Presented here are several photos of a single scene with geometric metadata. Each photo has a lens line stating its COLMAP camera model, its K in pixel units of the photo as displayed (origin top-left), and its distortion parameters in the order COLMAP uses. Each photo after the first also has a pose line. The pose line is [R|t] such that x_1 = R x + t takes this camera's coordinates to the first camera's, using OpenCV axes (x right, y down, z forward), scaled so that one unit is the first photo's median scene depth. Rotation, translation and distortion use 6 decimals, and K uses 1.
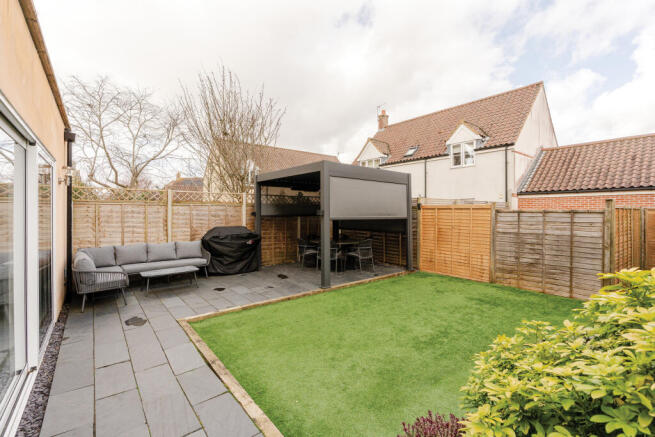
lens RADIAL K [[295.4, 0, 330.5], [0, 295.4, 213.6], [0, 0, 1]] dist [-0.015454, 0.001862]
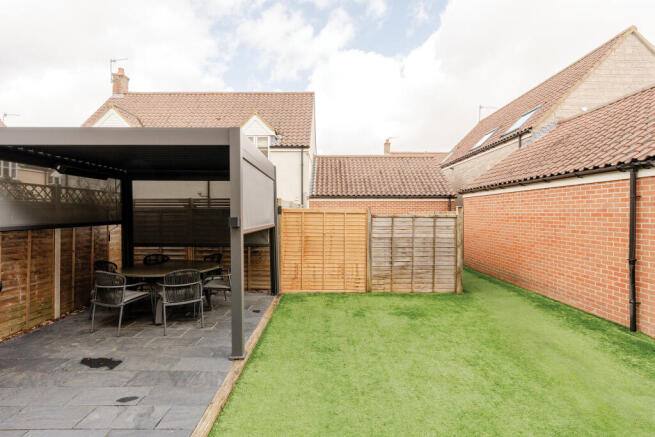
lens RADIAL K [[329.3, 0, 329.9], [0, 329.3, 216.8], [0, 0, 1]] dist [0.004739, -0.001617]
pose [[0.635577, -0.010479, 0.771966, -0.342757], [0.006280, 0.999945, 0.008403, -0.015820], [-0.772012, -0.000493, 0.635608, 0.413958]]
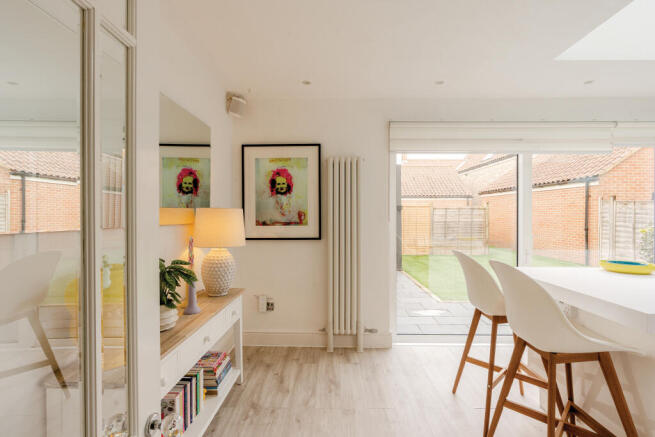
lens RADIAL K [[315.5, 0, 327.7], [0, 315.5, 216.6], [0, 0, 1]] dist [0.003922, 0.000459]
pose [[0.641805, -0.011398, 0.766783, -1.062560], [0.007333, 0.999935, 0.008726, 0.017142], [-0.766833, 0.000022, 0.641847, 0.344688]]
